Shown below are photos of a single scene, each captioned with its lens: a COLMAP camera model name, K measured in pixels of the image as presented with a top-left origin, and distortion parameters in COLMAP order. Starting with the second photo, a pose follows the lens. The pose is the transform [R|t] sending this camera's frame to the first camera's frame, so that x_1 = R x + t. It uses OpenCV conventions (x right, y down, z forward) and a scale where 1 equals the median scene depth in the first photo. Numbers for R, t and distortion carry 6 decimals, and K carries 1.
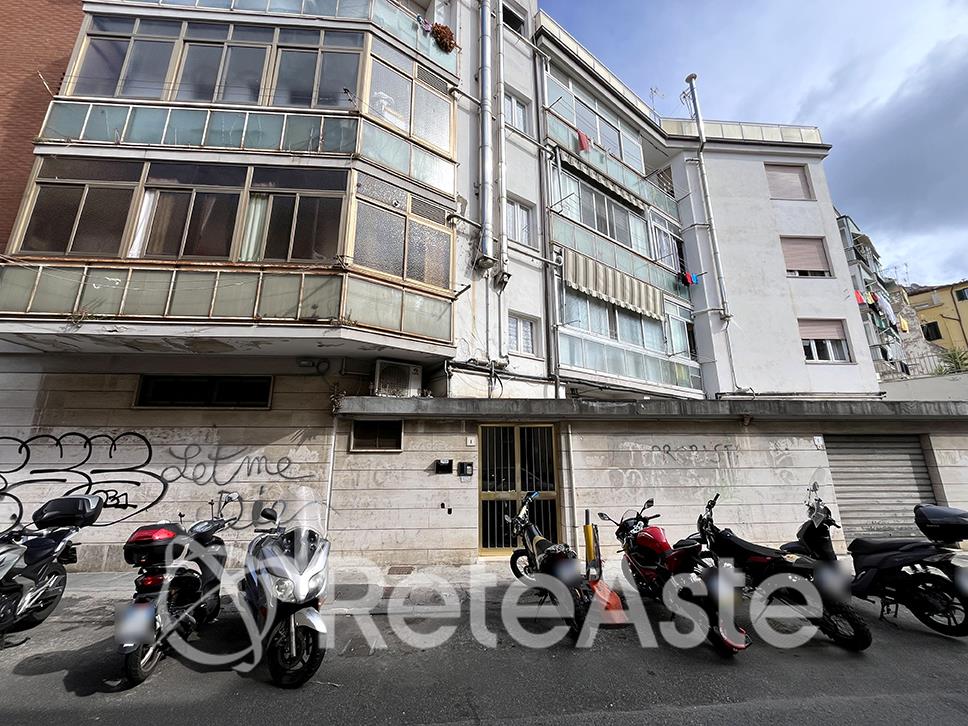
lens RADIAL K [[388.7, 0, 481.1], [0, 388.7, 360.4], [0, 0, 1]] dist [-0.005614, 0.001043]
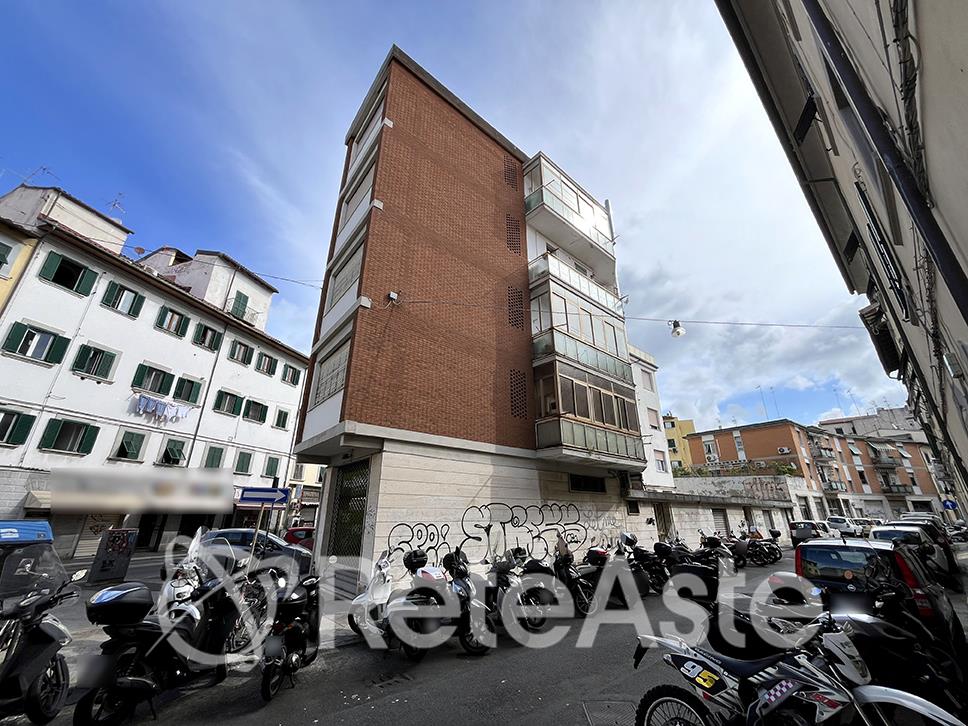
lens RADIAL K [[388.7, 0, 486.4], [0, 388.7, 360.7], [0, 0, 1]] dist [-0.005614, 0.001043]
pose [[0.790551, 0.231985, 0.566755, -2.437972], [-0.151133, 0.970753, -0.186538, -0.089730], [-0.593454, 0.061812, 0.802491, -0.385314]]
